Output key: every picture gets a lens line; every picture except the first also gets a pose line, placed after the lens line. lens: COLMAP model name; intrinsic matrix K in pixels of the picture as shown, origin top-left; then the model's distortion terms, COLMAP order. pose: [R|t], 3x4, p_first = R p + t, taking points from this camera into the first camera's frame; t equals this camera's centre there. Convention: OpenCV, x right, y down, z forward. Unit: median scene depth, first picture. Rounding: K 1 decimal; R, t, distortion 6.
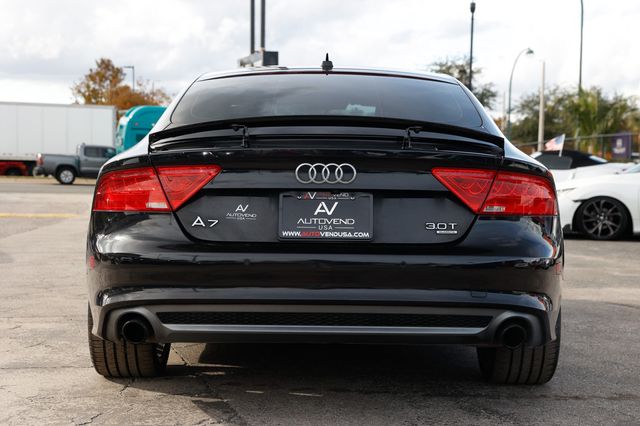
lens RADIAL K [[1133.0, 0, 321.3], [0, 1133.0, 216.0], [0, 0, 1]] dist [0.215691, 0.000000]
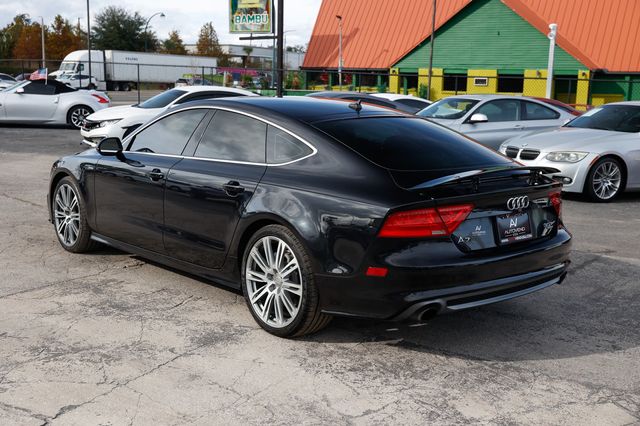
lens RADIAL K [[781.0, 0, 319.8], [0, 781.0, 210.4], [0, 0, 1]] dist [0.109409, 0.000000]
pose [[0.735449, -0.108161, 0.668891, -0.882603], [0.009836, 0.988777, 0.149072, -0.180638], [-0.677509, -0.103056, 0.728259, 0.307731]]
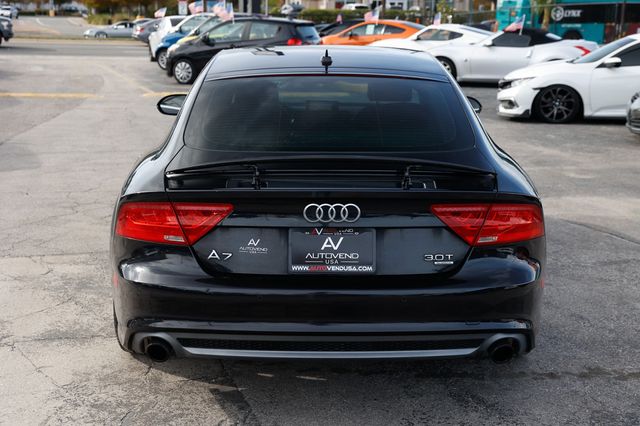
lens RADIAL K [[968.4, 0, 318.8], [0, 968.4, 212.9], [0, 0, 1]] dist [0.156377, 0.000000]
pose [[0.999883, -0.008217, 0.012910, -0.017962], [0.006002, 0.986591, 0.163100, -0.165442], [-0.014077, -0.163004, 0.986525, 0.087435]]
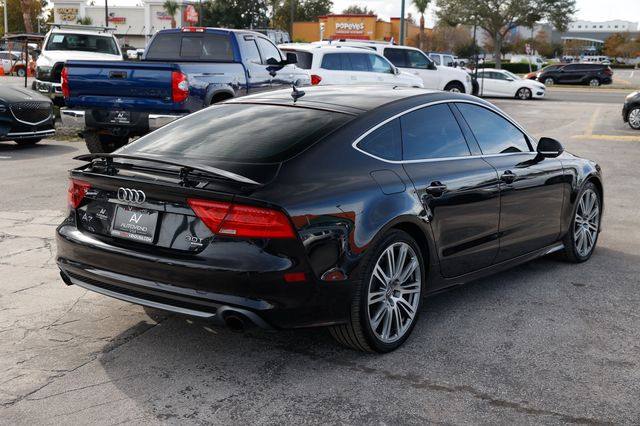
lens RADIAL K [[875.7, 0, 318.2], [0, 875.7, 213.2], [0, 0, 1]] dist [0.141940, 0.000000]
pose [[0.794107, 0.110978, -0.597560, 0.793460], [-0.035044, 0.989913, 0.137274, -0.161929], [0.606767, -0.088070, 0.789986, 0.204023]]
